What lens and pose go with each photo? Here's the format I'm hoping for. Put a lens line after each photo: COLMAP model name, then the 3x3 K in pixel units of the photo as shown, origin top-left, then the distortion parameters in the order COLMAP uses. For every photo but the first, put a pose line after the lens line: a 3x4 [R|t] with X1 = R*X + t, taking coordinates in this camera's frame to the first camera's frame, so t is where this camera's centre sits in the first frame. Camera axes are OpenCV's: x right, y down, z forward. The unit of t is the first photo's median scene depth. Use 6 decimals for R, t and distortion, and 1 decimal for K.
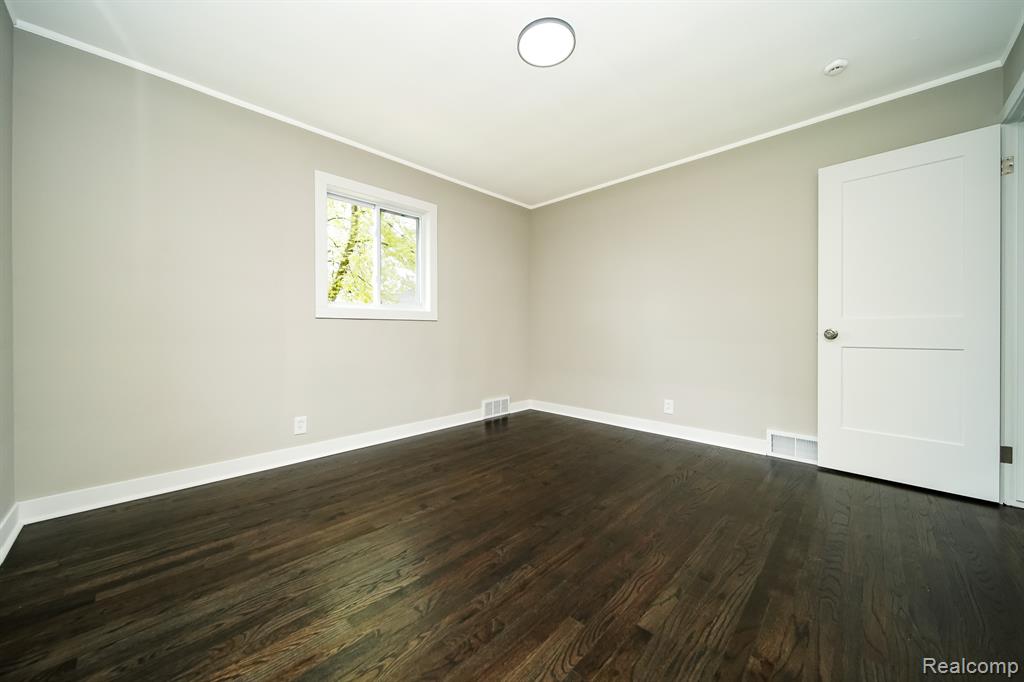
lens RADIAL K [[363.5, 0, 502.6], [0, 363.5, 334.8], [0, 0, 1]] dist [-0.005020, -0.000280]
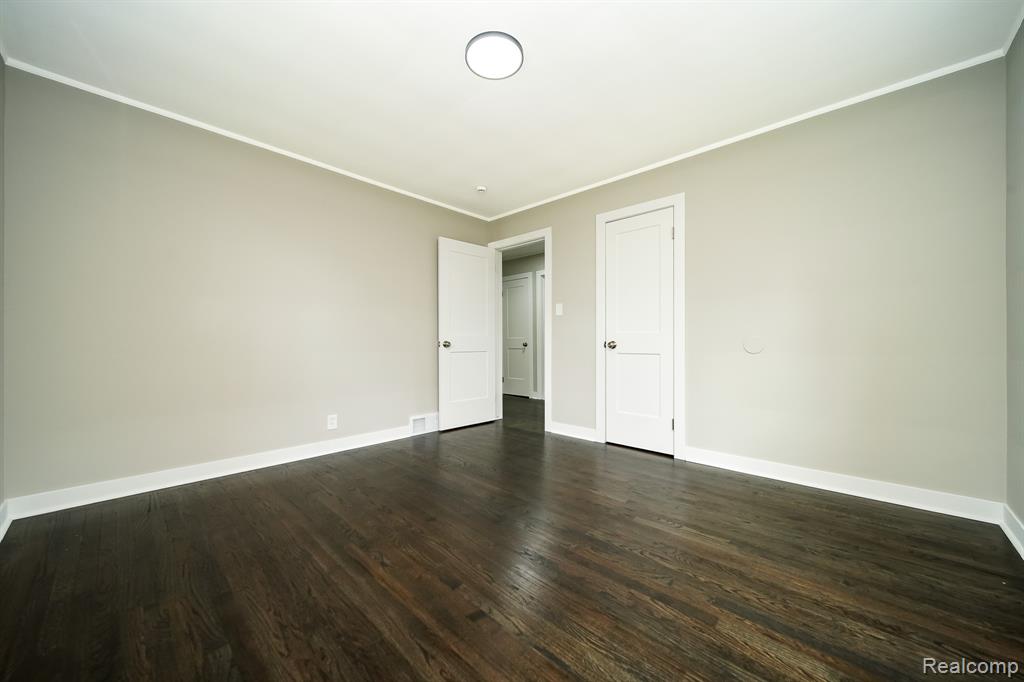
lens RADIAL K [[363.5, 0, 513.3], [0, 363.5, 333.3], [0, 0, 1]] dist [-0.005020, -0.000280]
pose [[-0.024724, 0.026973, 0.999330, -0.753982], [0.006985, 0.999616, -0.026808, -0.004638], [-0.999670, 0.006317, -0.024903, 0.824090]]
